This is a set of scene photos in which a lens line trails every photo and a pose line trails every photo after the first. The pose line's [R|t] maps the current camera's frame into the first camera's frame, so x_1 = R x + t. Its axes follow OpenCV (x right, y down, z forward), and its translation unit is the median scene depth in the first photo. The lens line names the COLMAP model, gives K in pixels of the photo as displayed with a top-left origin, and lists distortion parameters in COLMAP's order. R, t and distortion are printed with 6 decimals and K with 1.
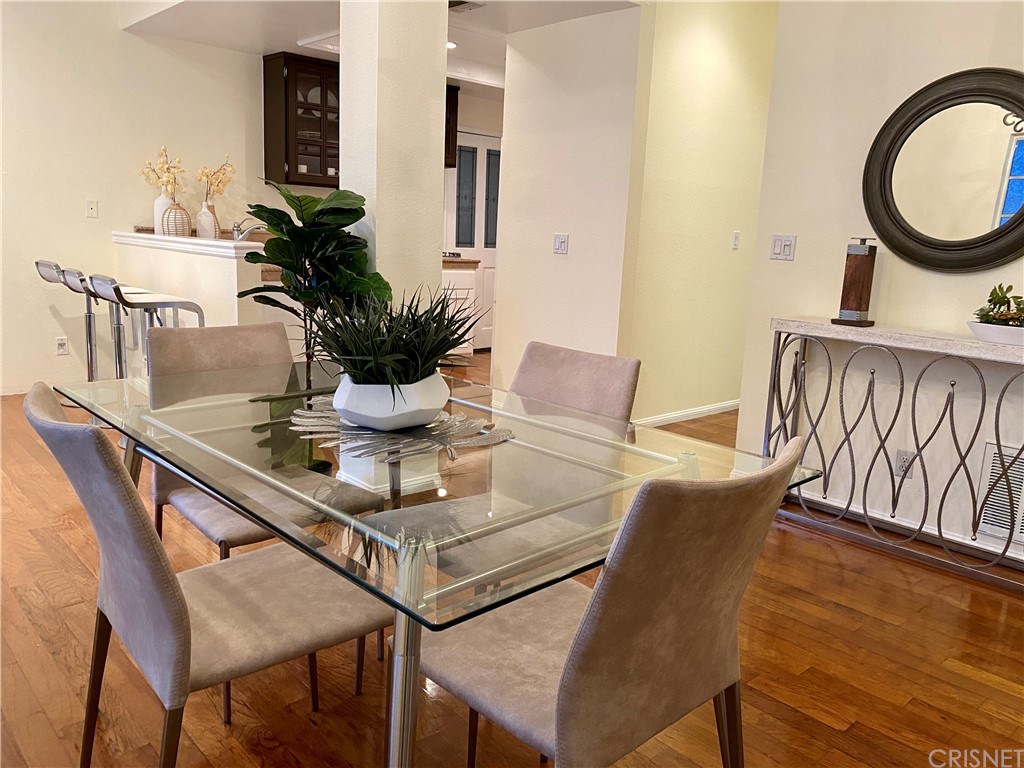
lens RADIAL K [[778.0, 0, 513.4], [0, 778.0, 379.3], [0, 0, 1]] dist [0.047492, -0.064188]
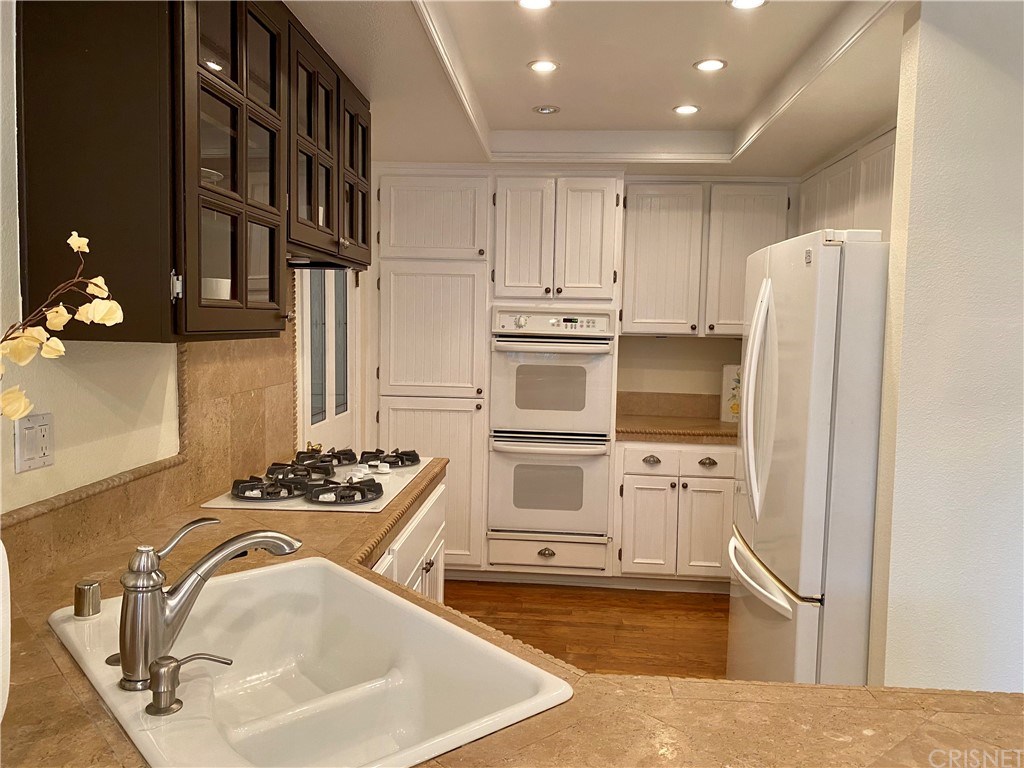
lens RADIAL K [[778.0, 0, 515.5], [0, 778.0, 377.4], [0, 0, 1]] dist [0.047492, -0.064188]
pose [[0.720319, -0.079762, 0.689041, -0.427574], [0.139666, 0.989699, -0.031441, -0.228712], [-0.679436, 0.118883, 0.724040, 0.777139]]
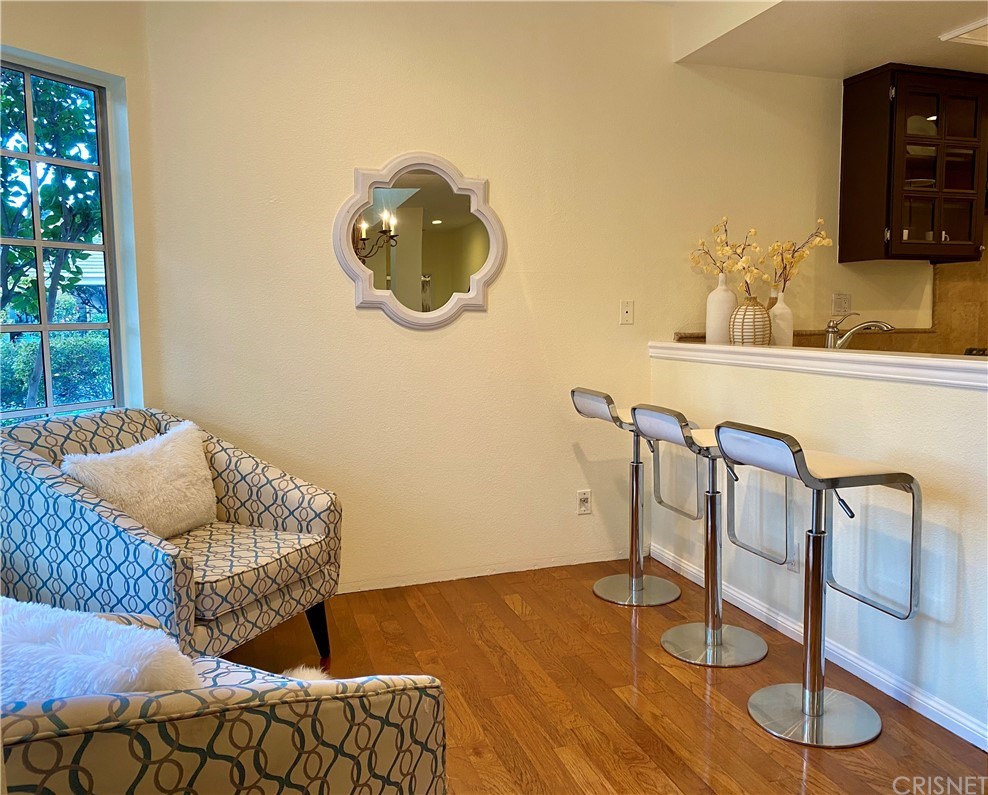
lens RADIAL K [[799.6, 0, 520.0], [0, 799.6, 398.0], [0, 0, 1]] dist [0.005494, 0.000860]
pose [[0.913230, -0.006381, -0.407395, -0.321773], [-0.029790, 0.996155, -0.082382, -0.073516], [0.406355, 0.087370, 0.909529, 0.293859]]
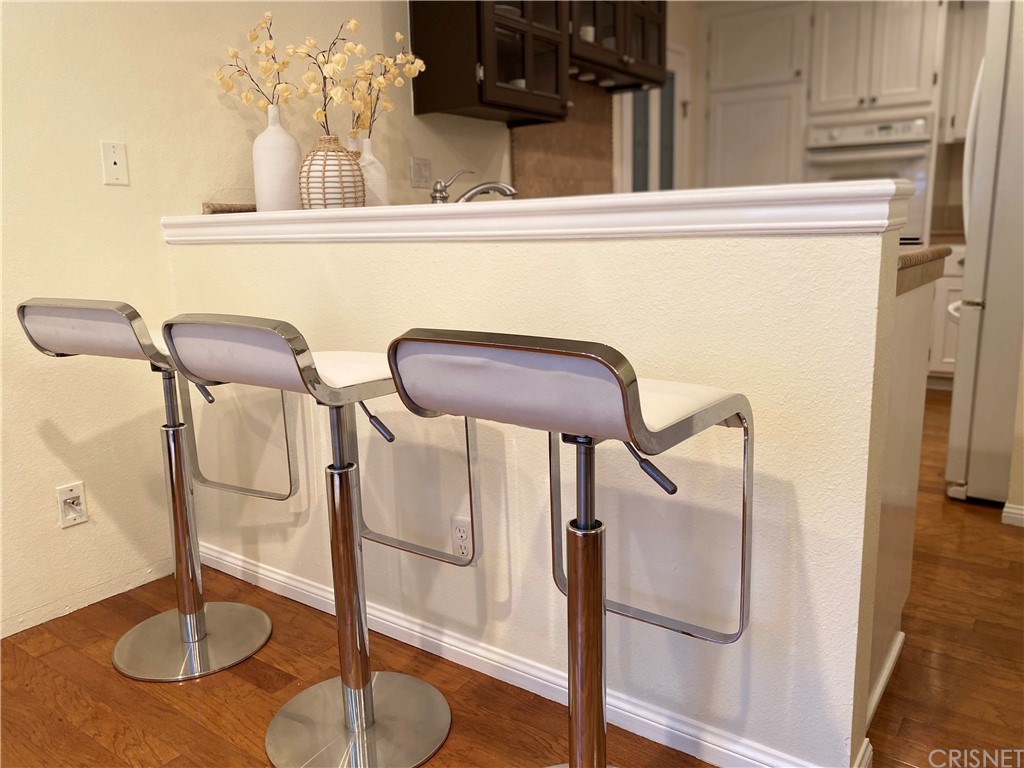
lens RADIAL K [[778.0, 0, 492.5], [0, 778.0, 372.7], [0, 0, 1]] dist [0.047492, -0.064188]
pose [[0.981667, -0.097597, 0.163723, -0.411708], [0.098000, 0.995170, 0.005629, -0.088816], [-0.163481, 0.010519, 0.986490, 0.549912]]
